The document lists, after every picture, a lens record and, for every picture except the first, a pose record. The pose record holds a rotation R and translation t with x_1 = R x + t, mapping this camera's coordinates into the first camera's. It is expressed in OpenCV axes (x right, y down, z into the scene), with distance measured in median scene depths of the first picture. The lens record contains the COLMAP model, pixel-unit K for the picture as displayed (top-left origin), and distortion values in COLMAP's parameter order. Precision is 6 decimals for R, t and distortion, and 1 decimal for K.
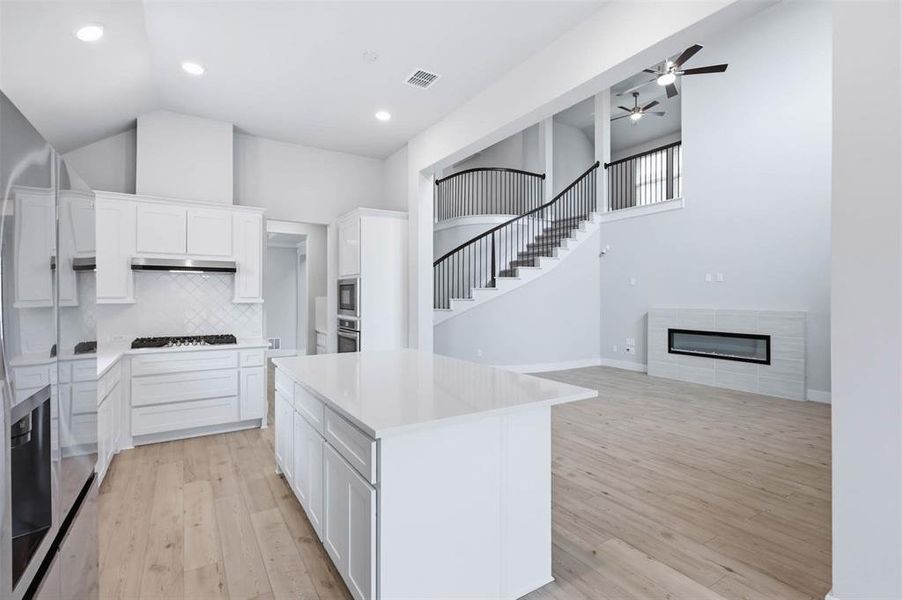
lens RADIAL K [[420.1, 0, 446.1], [0, 420.1, 295.1], [0, 0, 1]] dist [-0.003035, 0.000228]
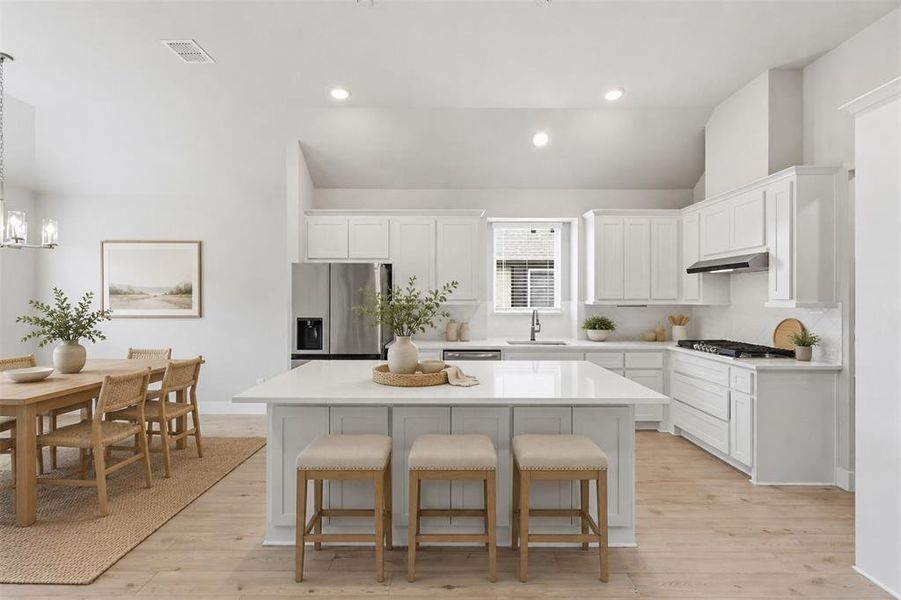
lens RADIAL K [[419.7, 0, 448.8], [0, 419.7, 298.2], [0, 0, 1]] dist [-0.003035, 0.000228]
pose [[-0.523741, -0.002622, -0.851874, 0.420743], [0.000656, 0.999994, -0.003481, 0.004957], [0.851877, -0.002382, -0.523736, 0.883043]]
